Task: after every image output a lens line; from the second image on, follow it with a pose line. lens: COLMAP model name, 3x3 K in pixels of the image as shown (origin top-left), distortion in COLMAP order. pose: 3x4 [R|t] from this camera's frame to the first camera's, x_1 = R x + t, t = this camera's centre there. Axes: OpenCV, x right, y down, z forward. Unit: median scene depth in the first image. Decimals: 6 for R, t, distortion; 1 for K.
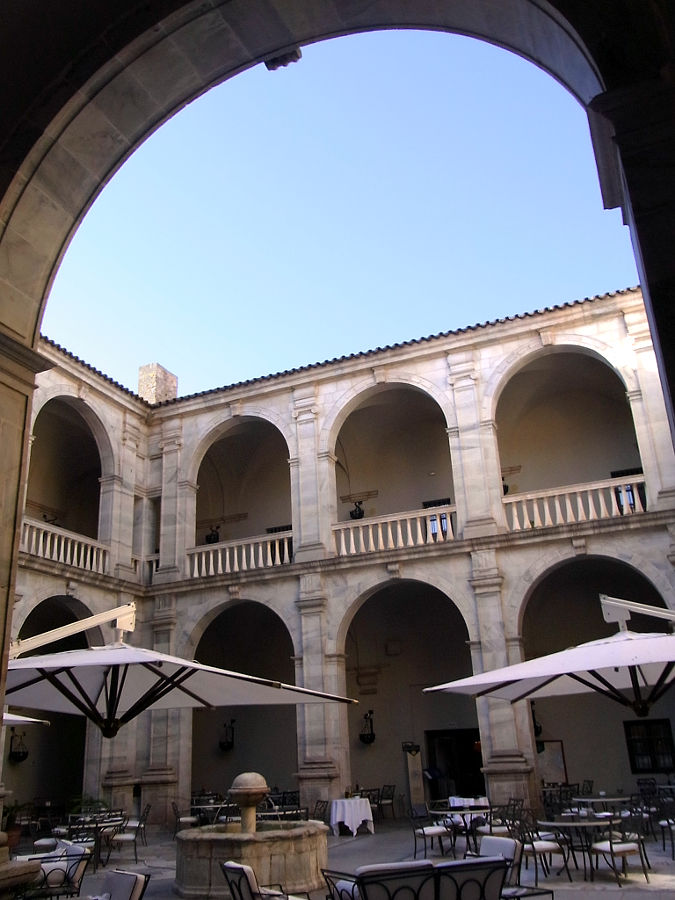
lens RADIAL K [[735.2, 0, 337.5], [0, 735.2, 450.0], [0, 0, 1]] dist [-0.004111, -0.003494]
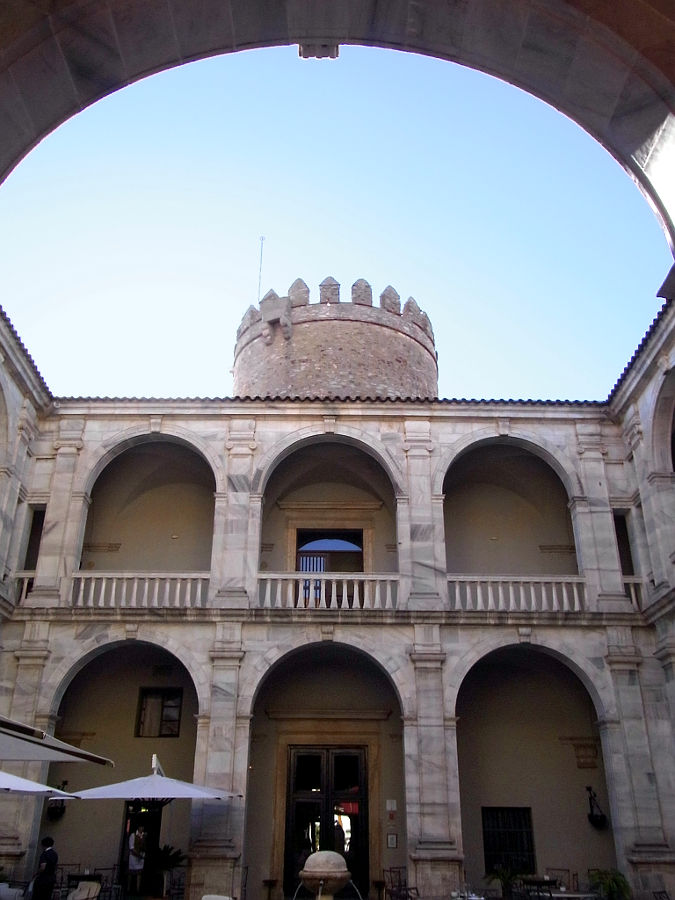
lens RADIAL K [[751.5, 0, 337.8], [0, 751.5, 482.0], [0, 0, 1]] dist [-0.006233, 0.126378]
pose [[0.917674, 0.208620, 0.338159, -0.268509], [-0.192124, 0.977943, -0.081948, 0.052550], [-0.347796, 0.010233, 0.937514, 0.096825]]
